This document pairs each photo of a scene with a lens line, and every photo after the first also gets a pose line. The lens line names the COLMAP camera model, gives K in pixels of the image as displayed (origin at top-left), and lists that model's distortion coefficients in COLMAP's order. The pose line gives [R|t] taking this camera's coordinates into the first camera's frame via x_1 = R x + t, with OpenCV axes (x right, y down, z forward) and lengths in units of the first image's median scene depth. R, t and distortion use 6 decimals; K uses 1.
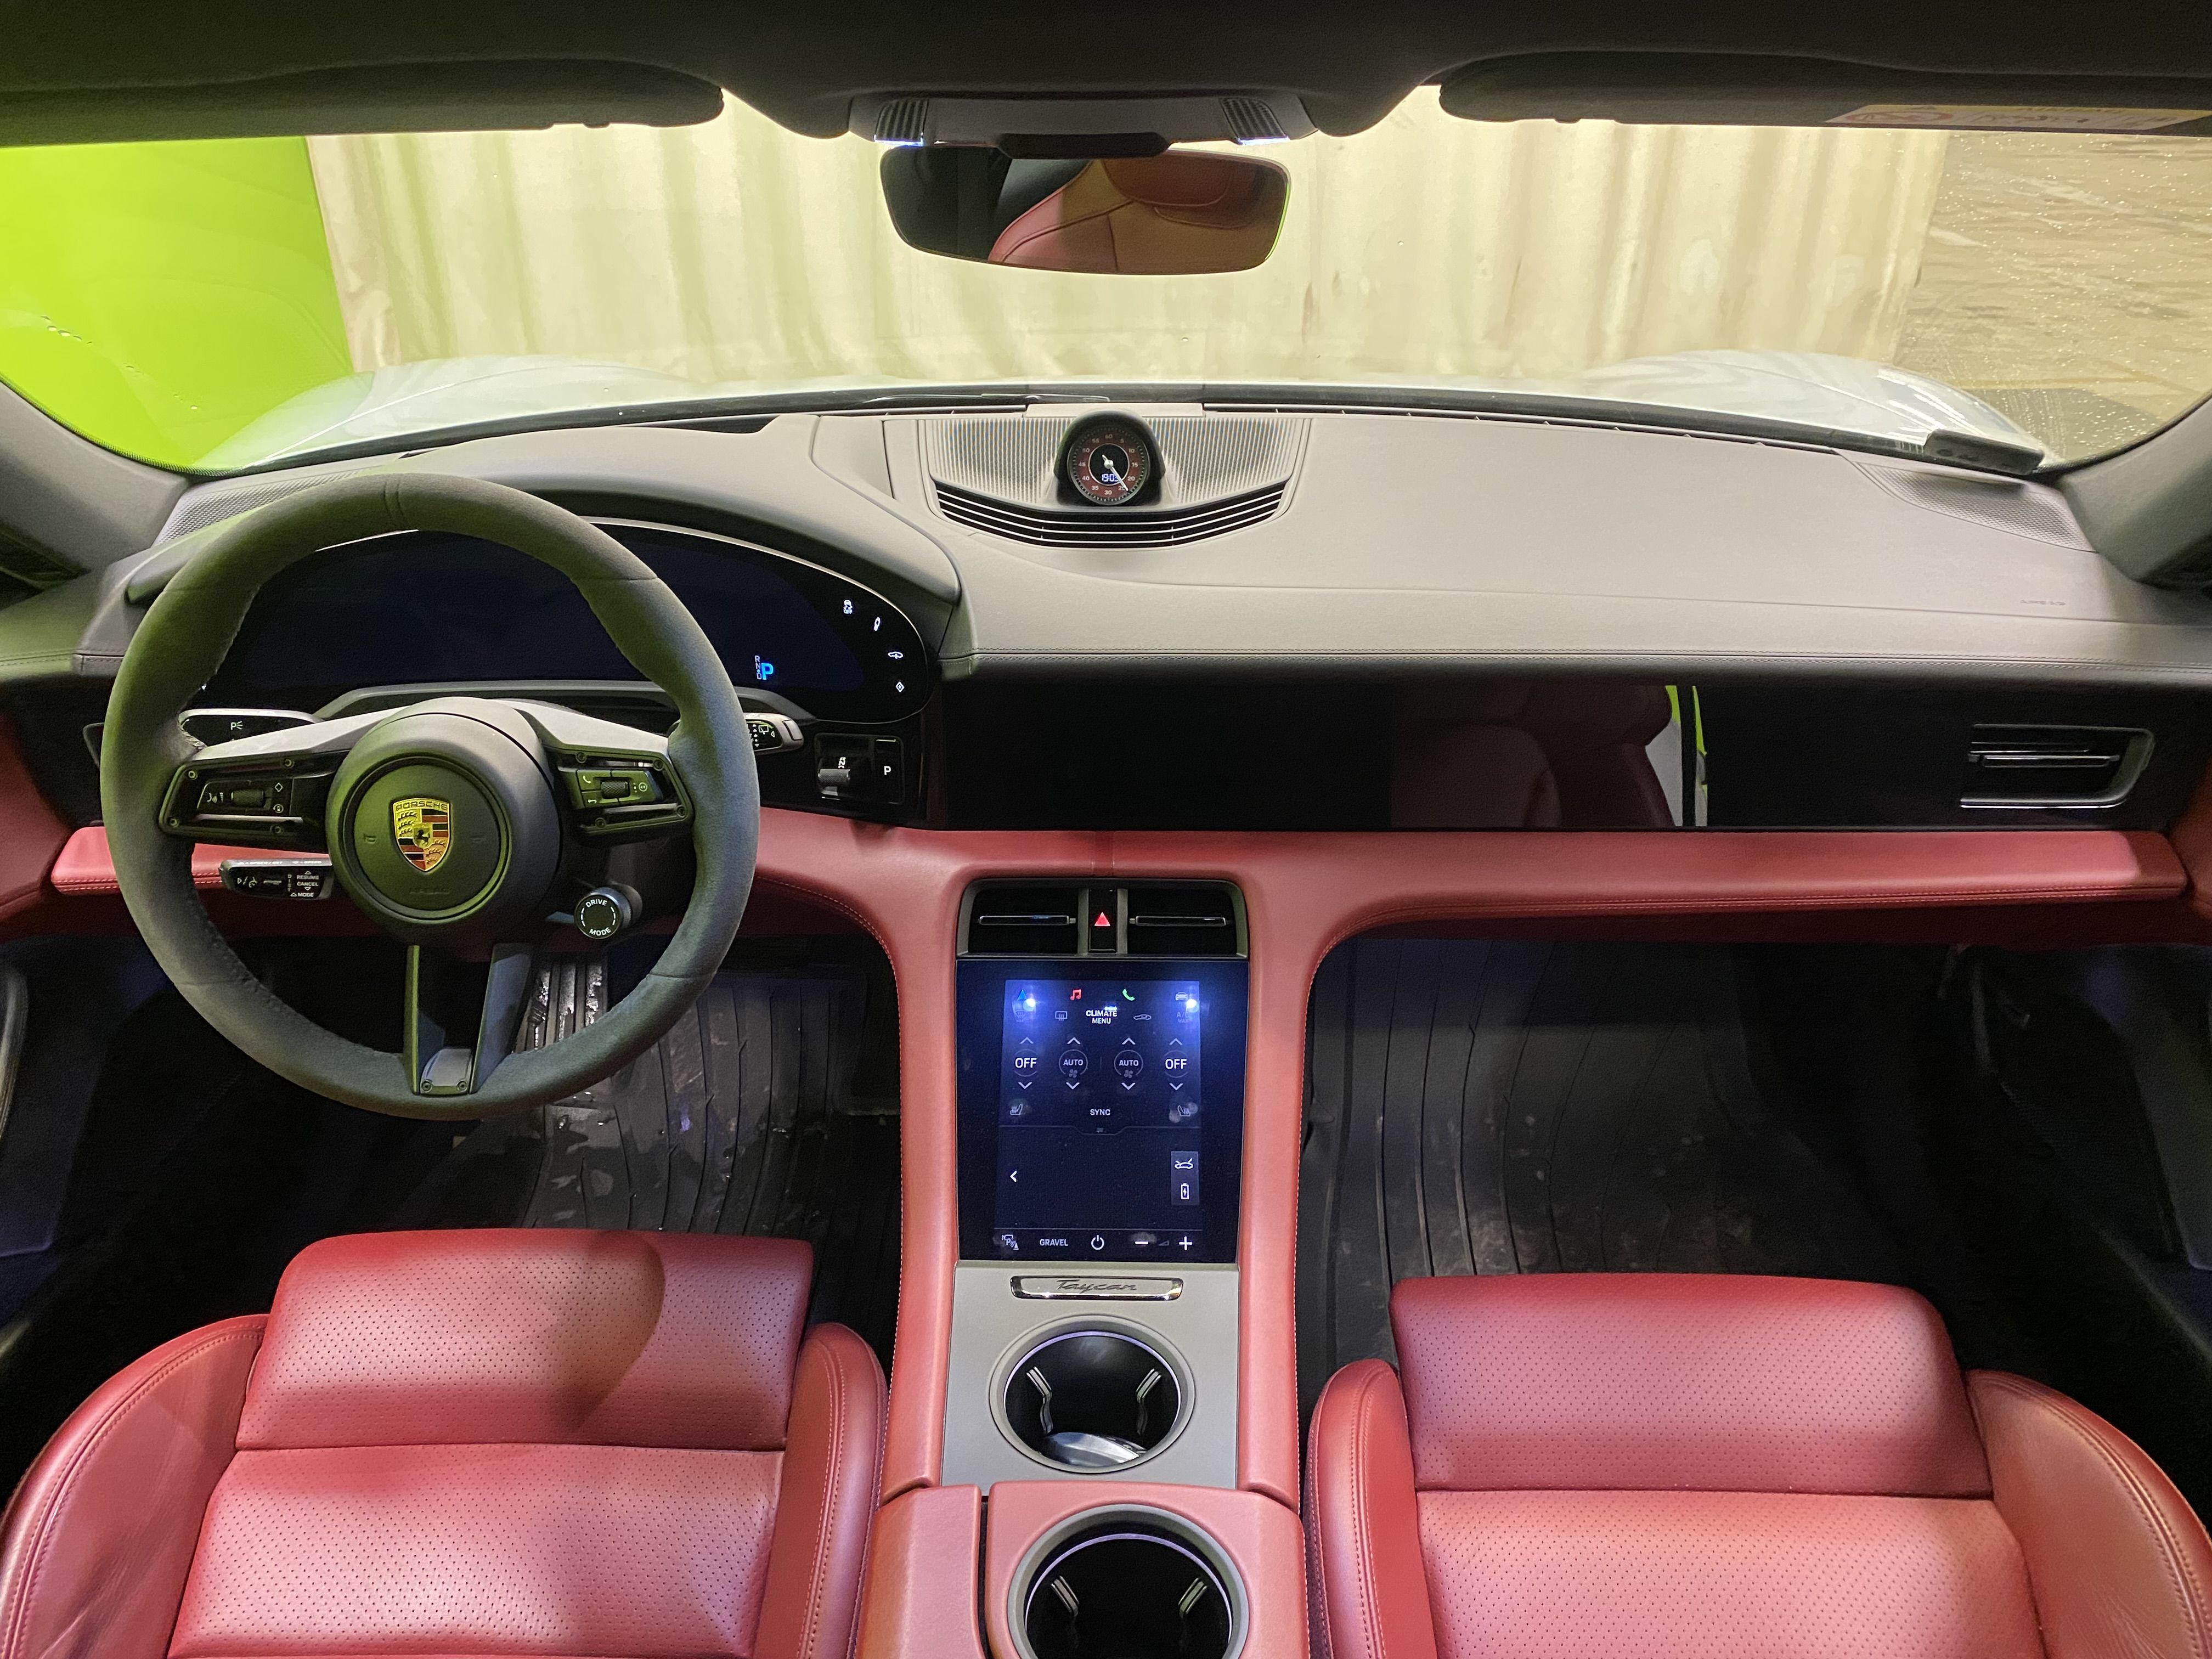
lens RADIAL K [[1673.7, 0, 1106.0], [0, 1673.7, 829.5], [0, 0, 1]] dist [0.043668, 0.000899]
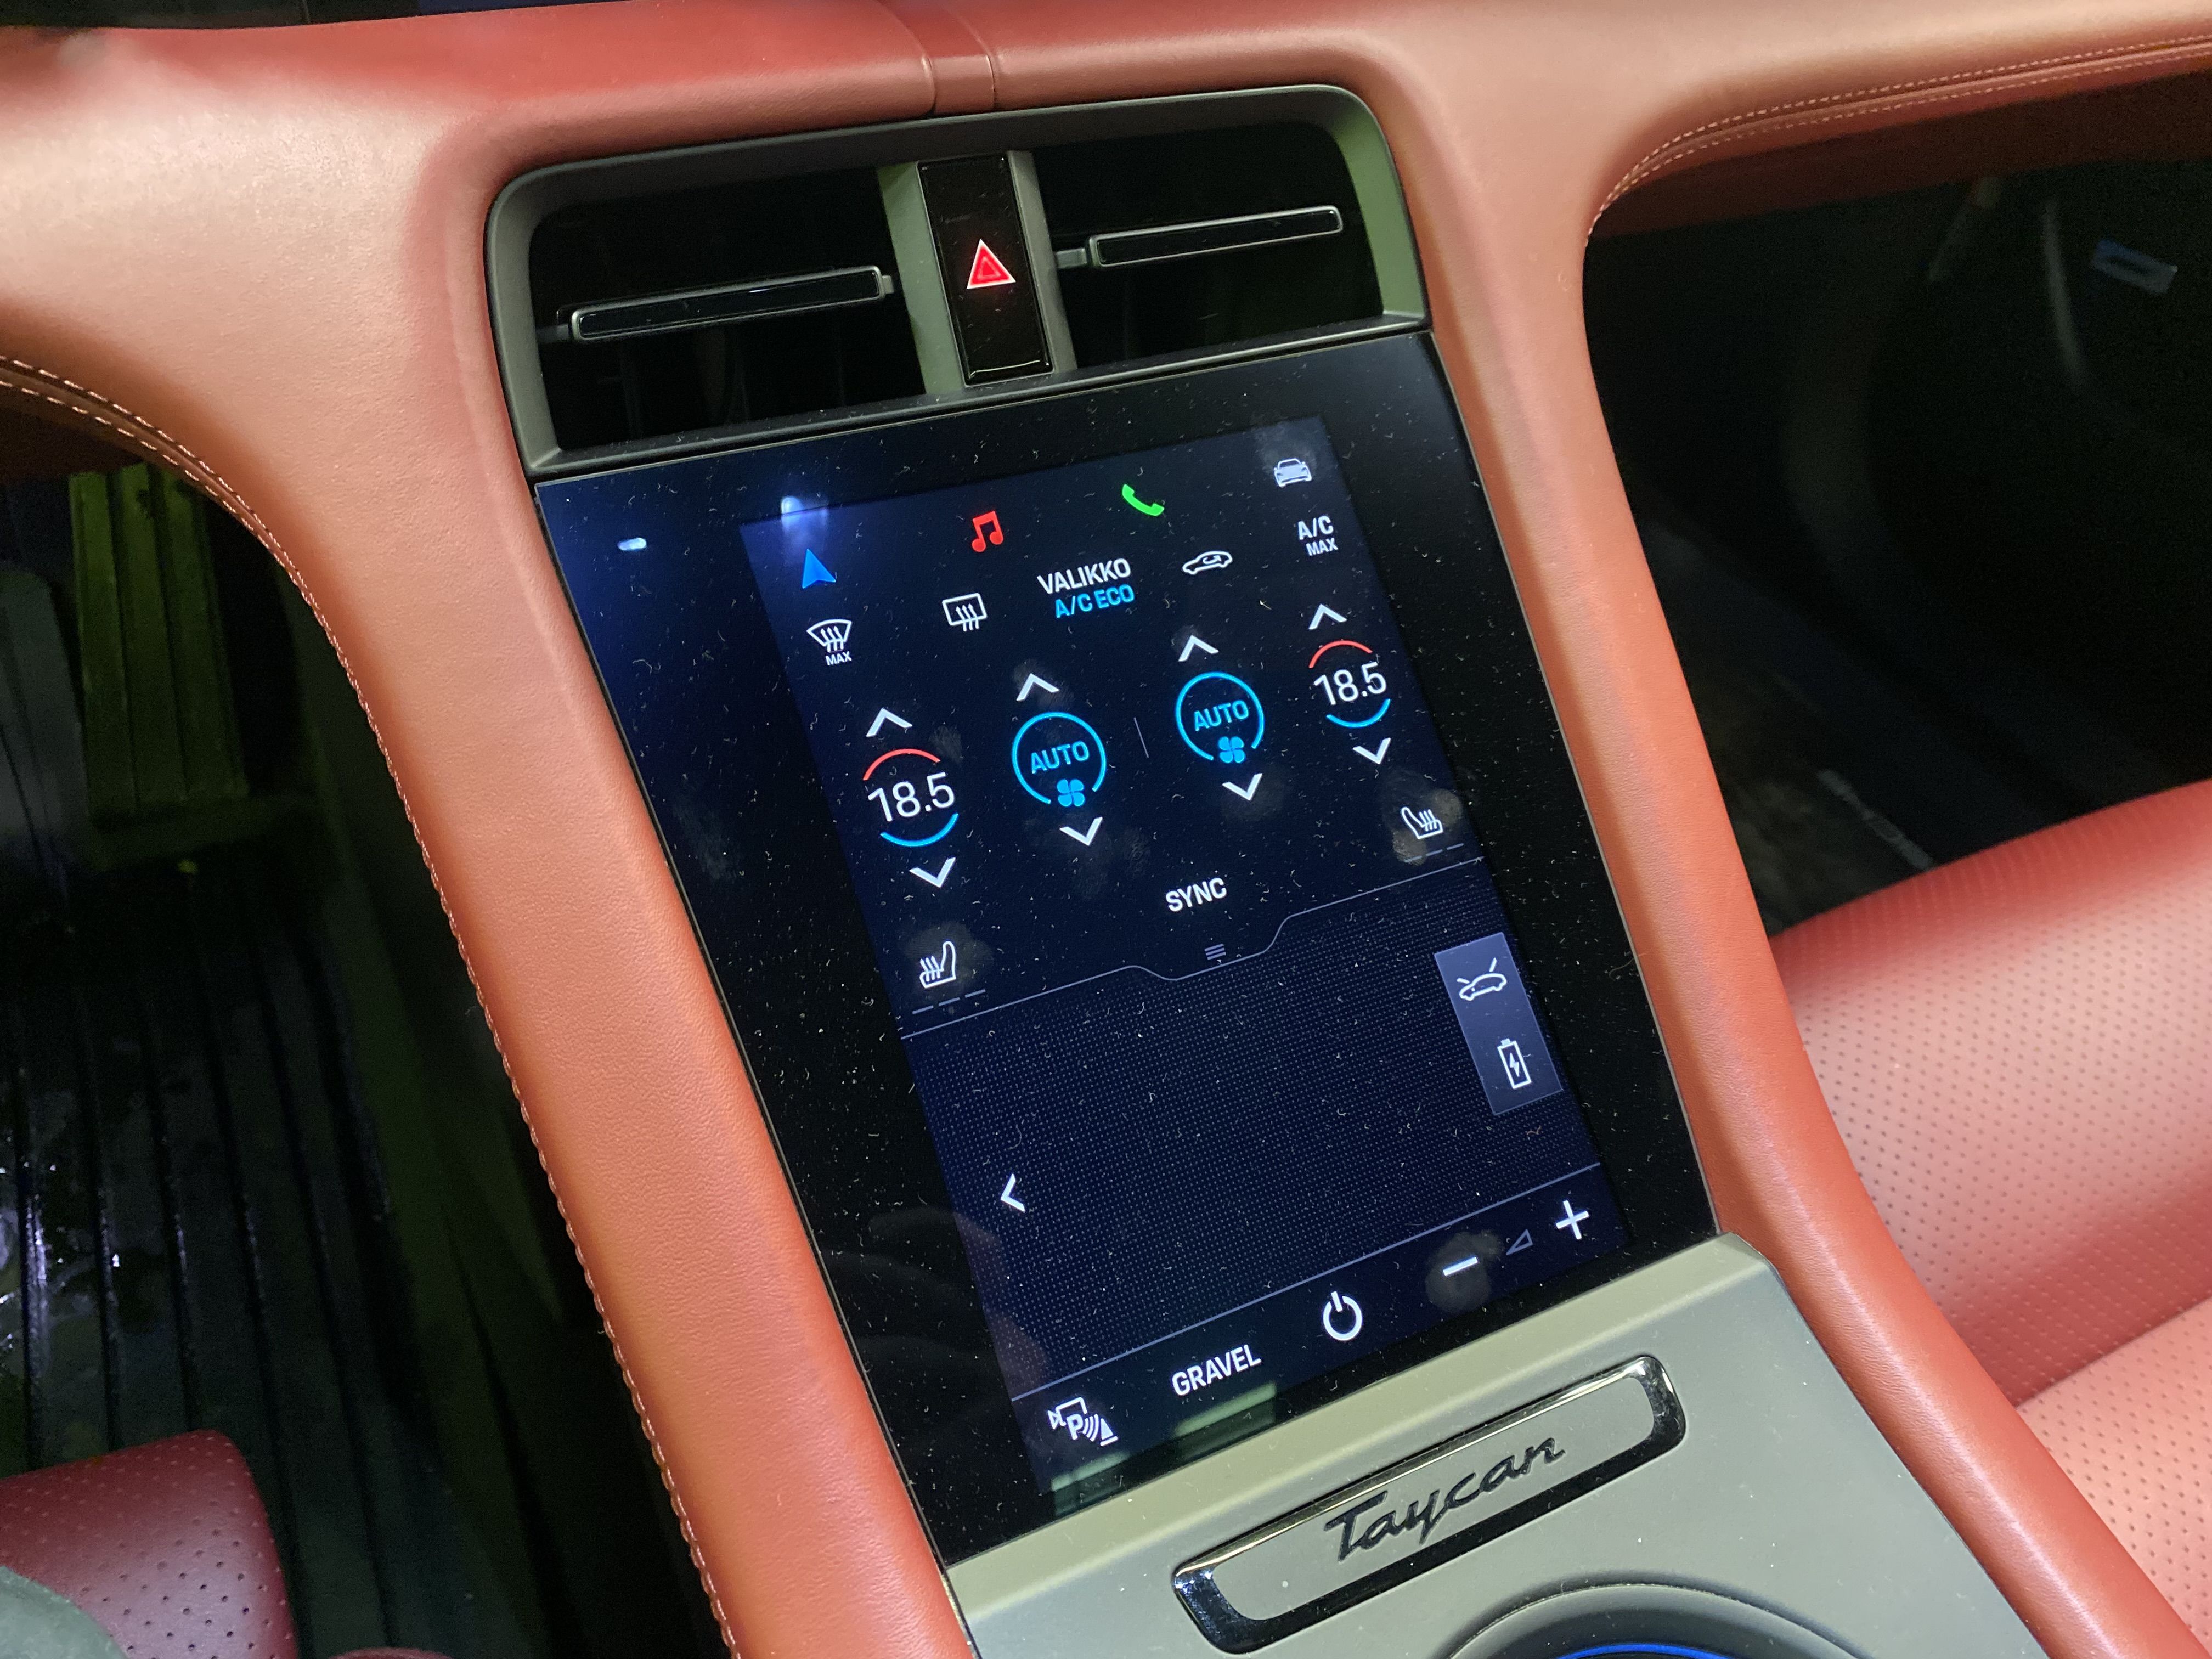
lens RADIAL K [[1740.6, 0, 1106.0], [0, 1740.6, 829.5], [0, 0, 1]] dist [-0.000786, 0.002477]
pose [[0.885763, -0.260796, 0.383939, -0.128609], [0.133393, 0.935351, 0.327605, 0.049291], [-0.444556, -0.238966, 0.863287, 0.698868]]
